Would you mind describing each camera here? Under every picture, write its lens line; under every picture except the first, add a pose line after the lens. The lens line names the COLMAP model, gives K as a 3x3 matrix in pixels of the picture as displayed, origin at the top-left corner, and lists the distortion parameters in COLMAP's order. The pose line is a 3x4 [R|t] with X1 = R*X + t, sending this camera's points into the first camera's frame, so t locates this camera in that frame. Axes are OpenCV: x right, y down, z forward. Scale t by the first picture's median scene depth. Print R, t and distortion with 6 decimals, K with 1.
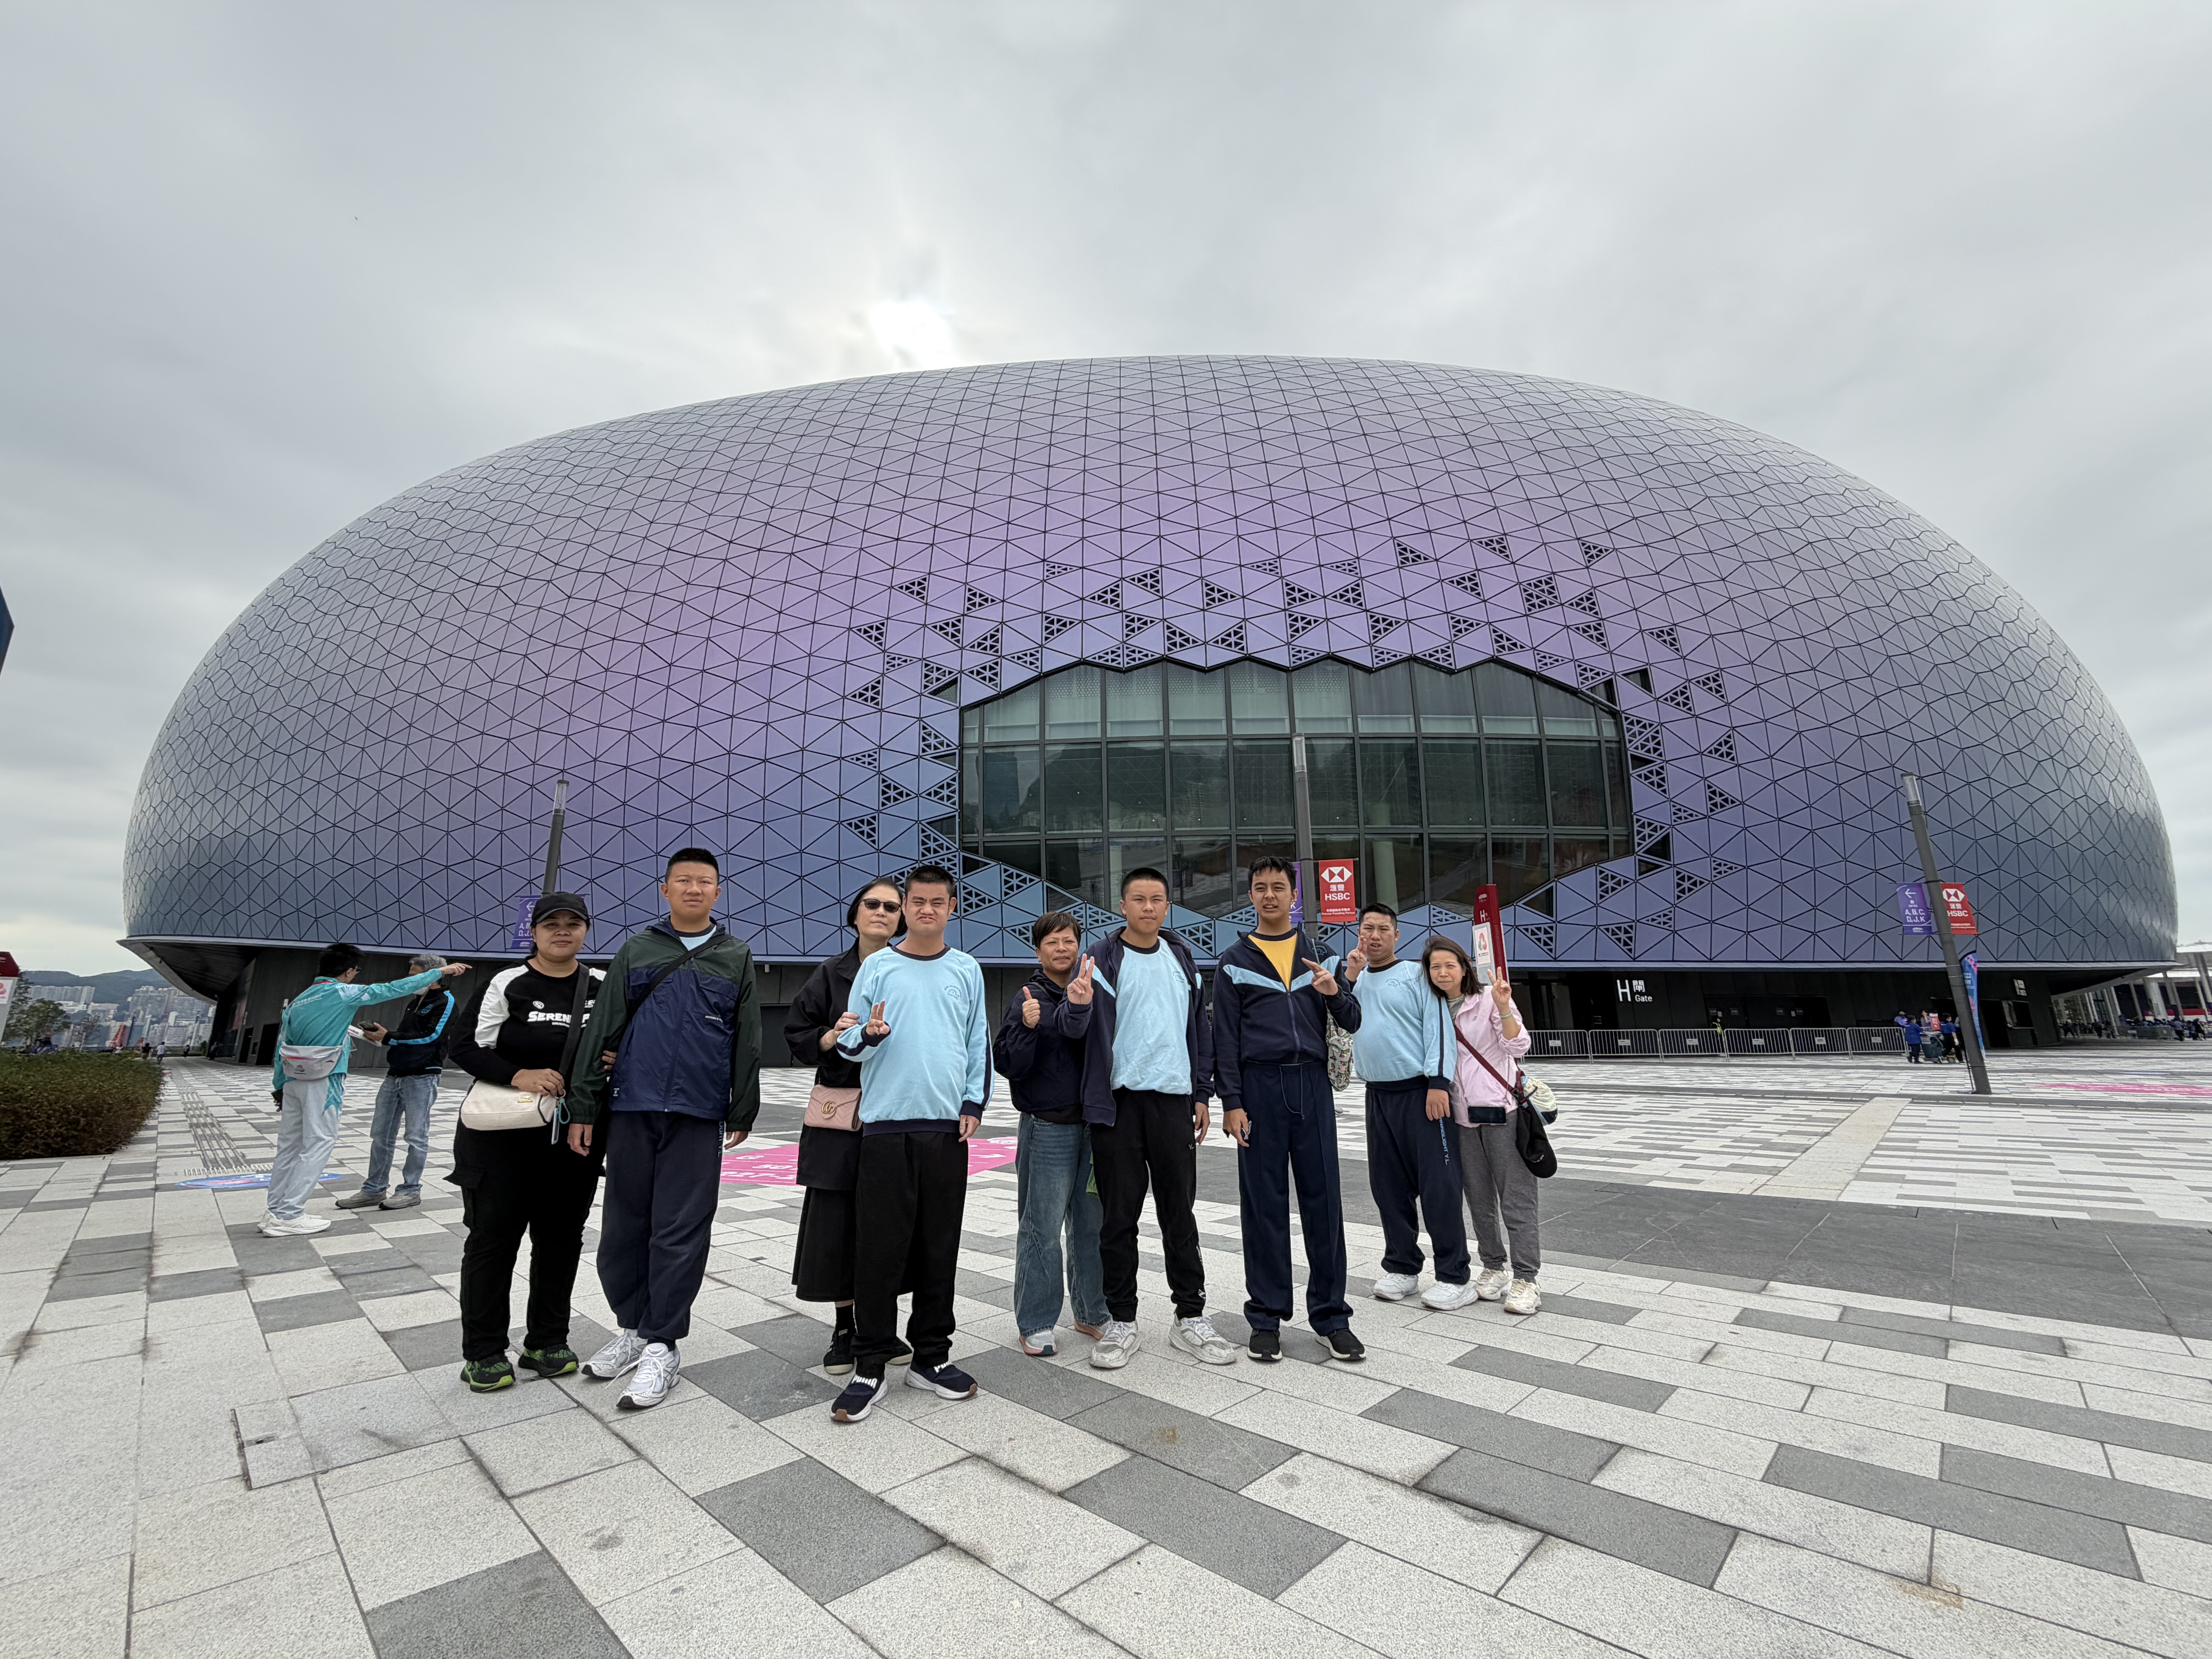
lens RADIAL K [[899.0, 0, 1094.3], [0, 899.0, 827.6], [0, 0, 1]] dist [0.001397, 0.000109]
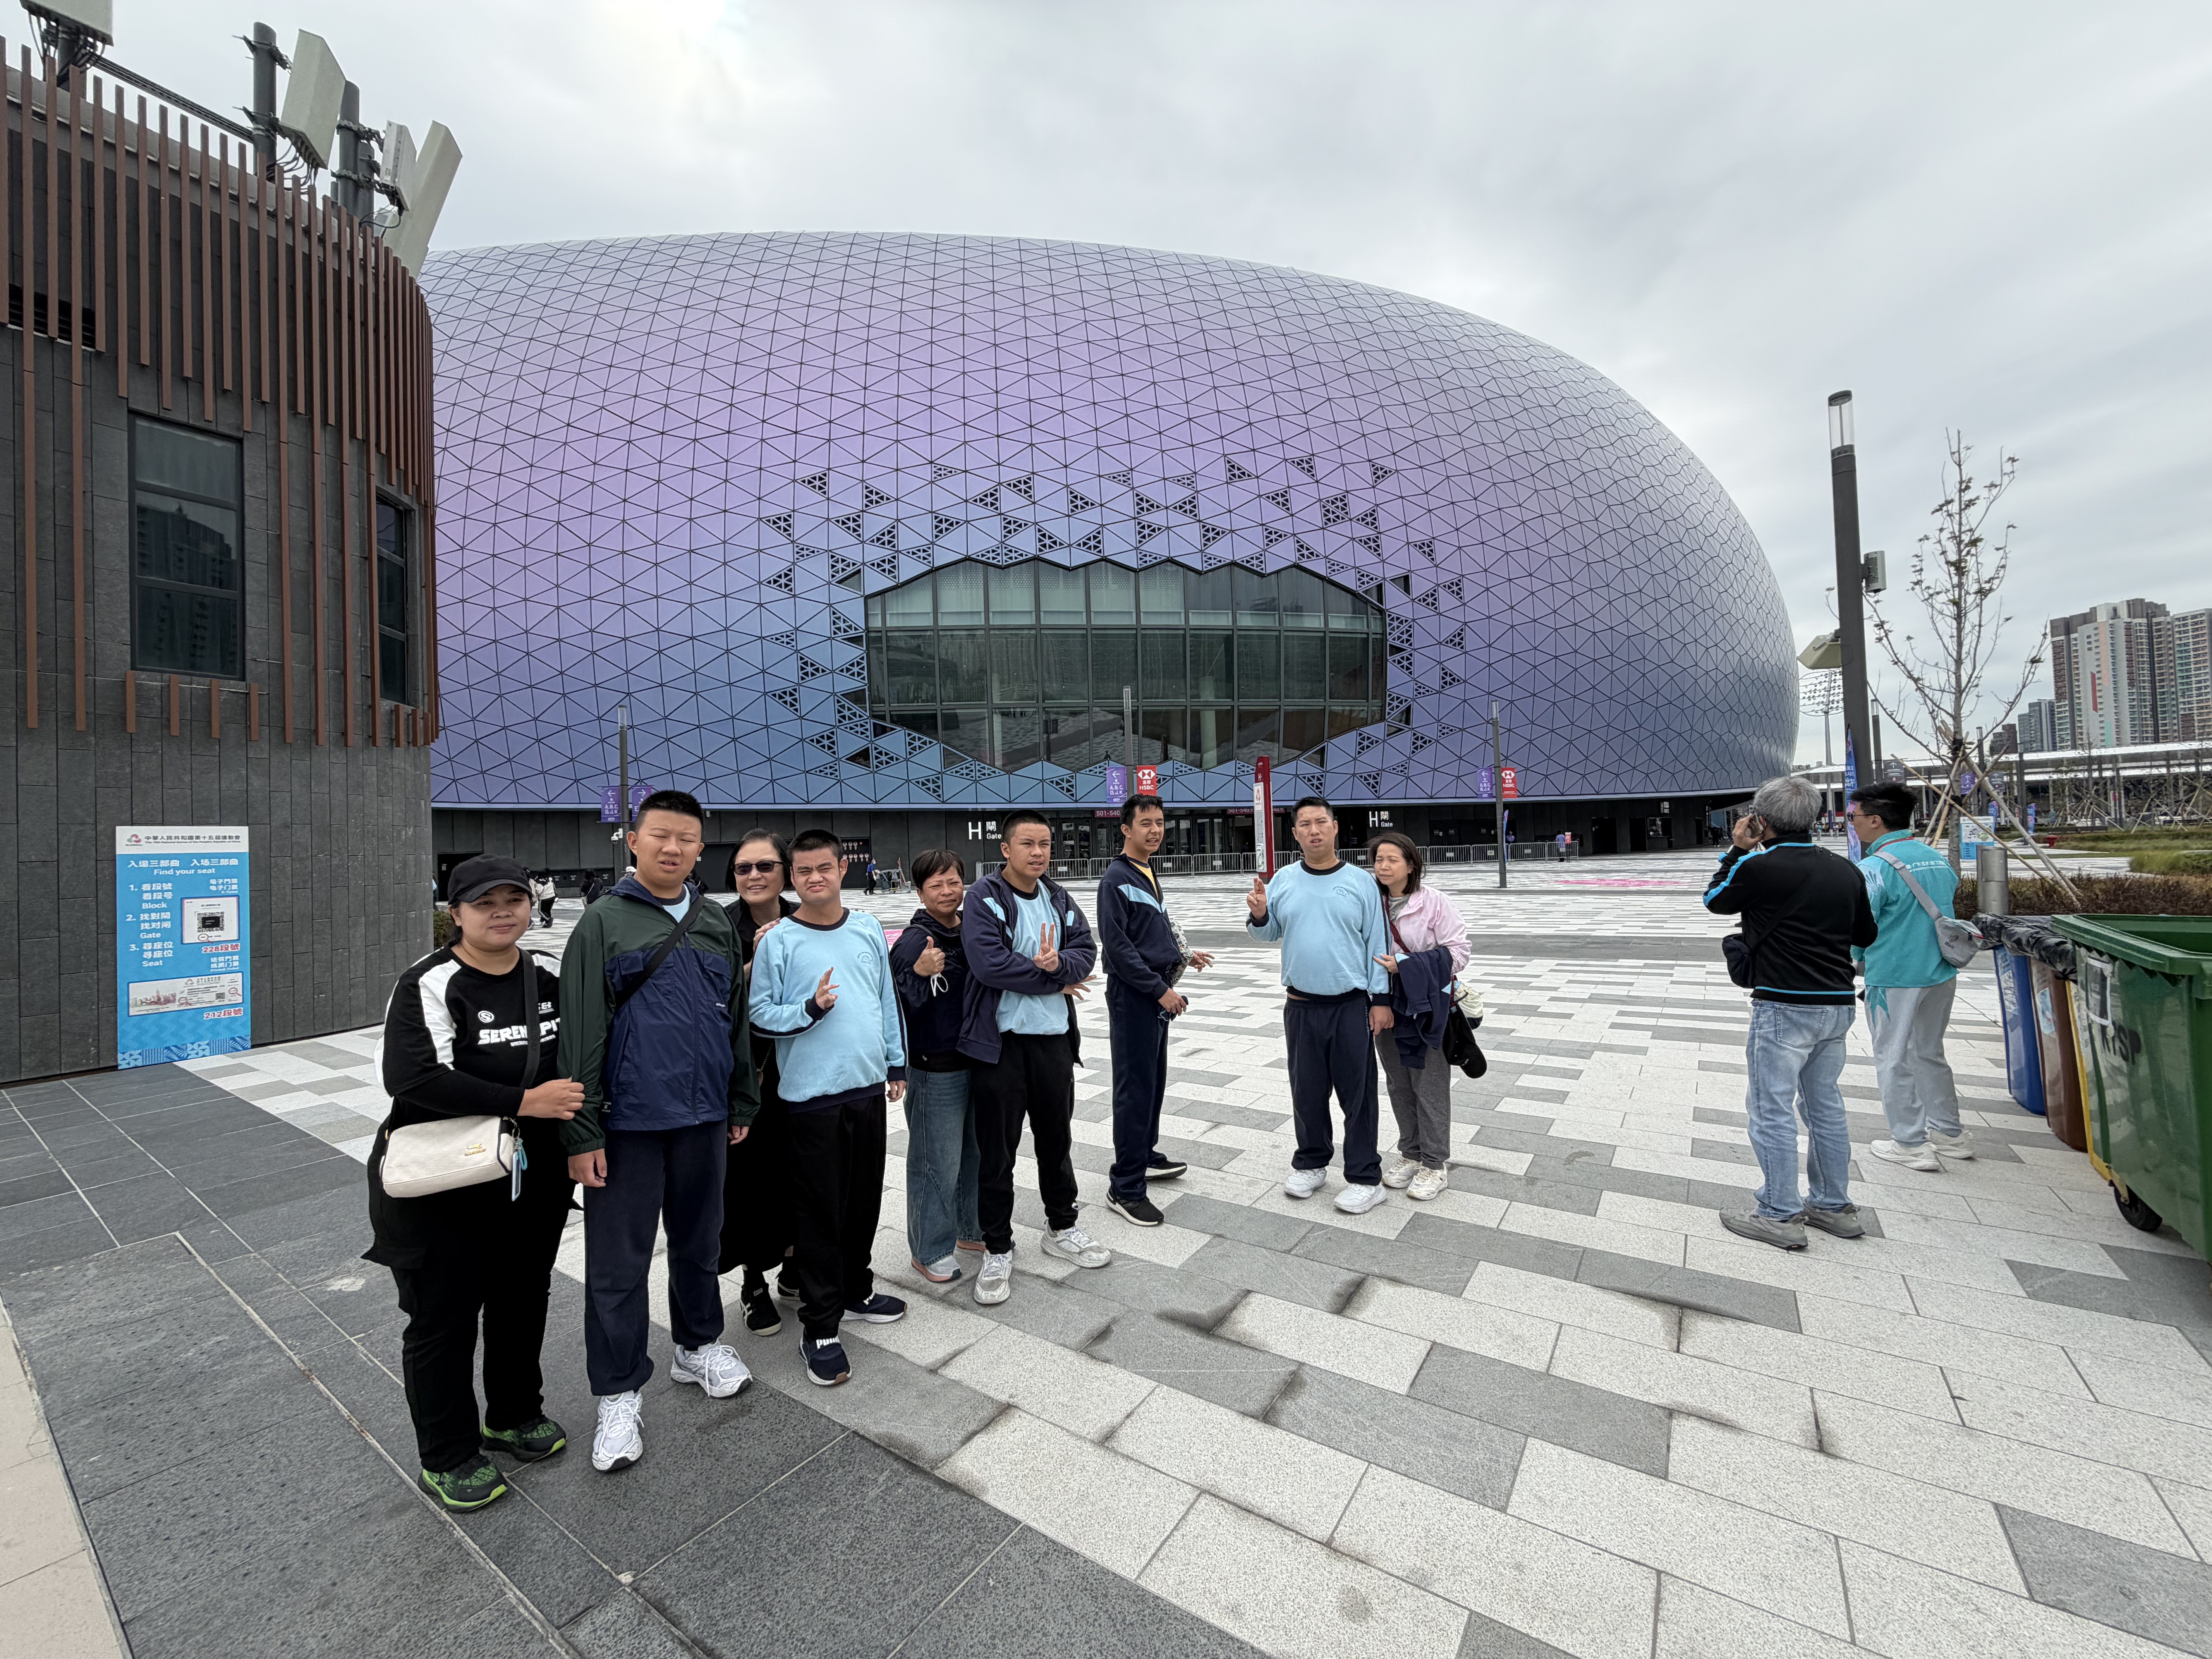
lens RADIAL K [[899.0, 0, 1104.2], [0, 899.0, 836.5], [0, 0, 1]] dist [0.001397, 0.000109]
pose [[0.986885, -0.020604, 0.160102, -0.032755], [-0.013753, 0.977481, 0.210574, -0.075753], [-0.160835, -0.210014, 0.964379, -0.257089]]
